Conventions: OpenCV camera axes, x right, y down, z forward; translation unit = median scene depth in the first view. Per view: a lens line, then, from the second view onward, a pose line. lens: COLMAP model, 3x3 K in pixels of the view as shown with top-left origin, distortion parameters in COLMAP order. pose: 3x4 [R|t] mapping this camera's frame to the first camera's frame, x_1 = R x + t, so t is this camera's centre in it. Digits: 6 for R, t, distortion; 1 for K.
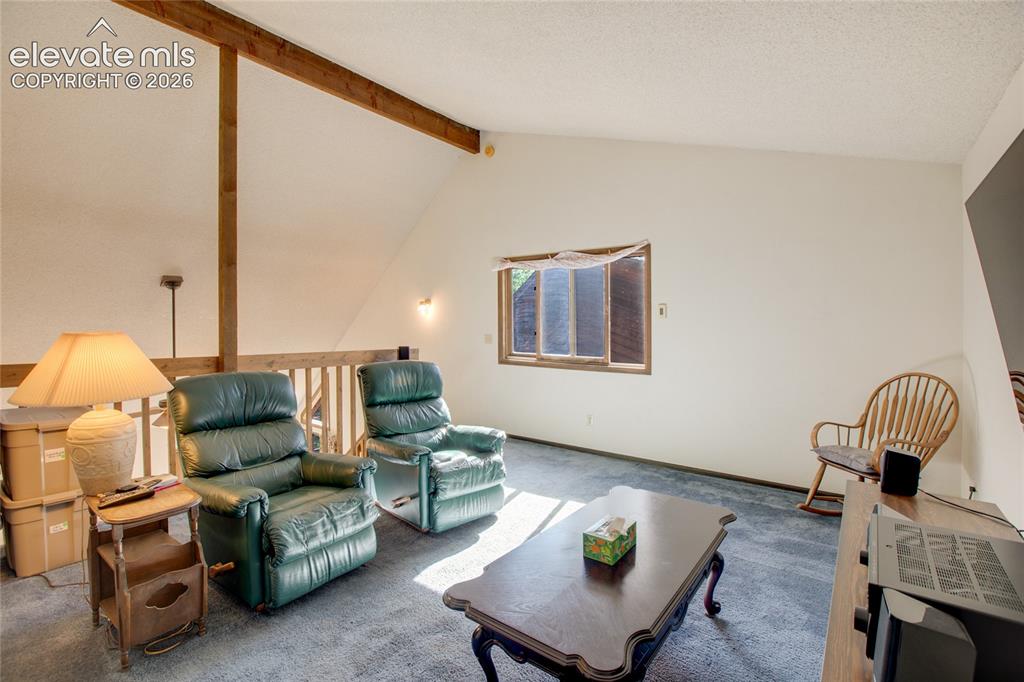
lens RADIAL K [[468.6, 0, 516.5], [0, 468.6, 343.5], [0, 0, 1]] dist [-0.045730, 0.014821]
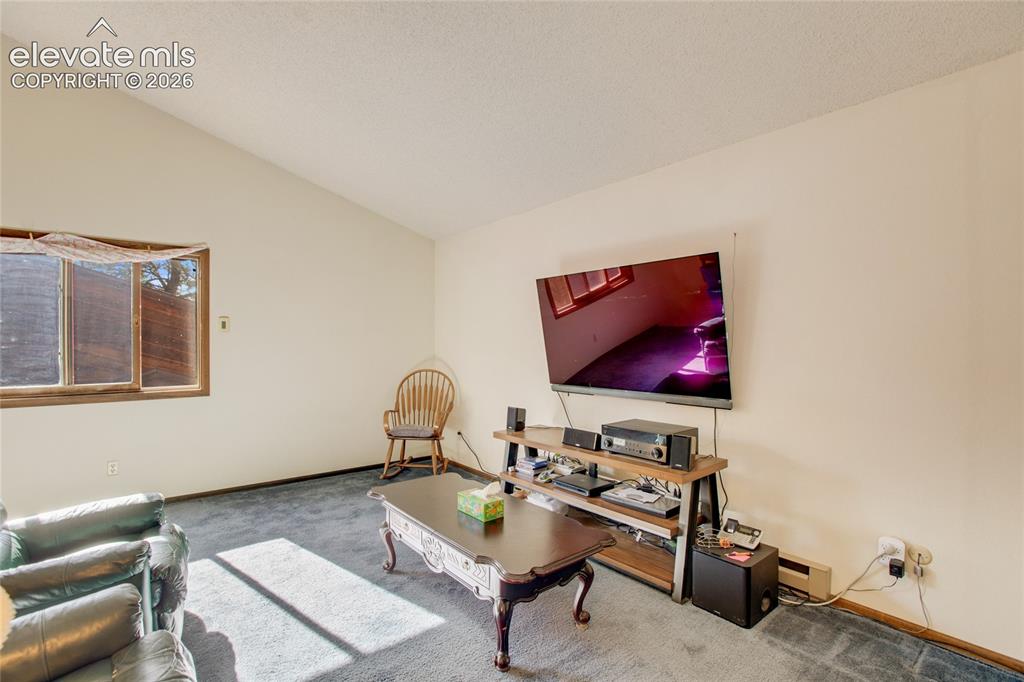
lens RADIAL K [[468.6, 0, 516.5], [0, 468.6, 343.5], [0, 0, 1]] dist [-0.045730, 0.014821]
pose [[0.242164, -0.019068, 0.970048, -0.430829], [0.033868, 0.999364, 0.011190, -0.022319], [-0.969644, 0.030143, 0.242656, 0.219515]]
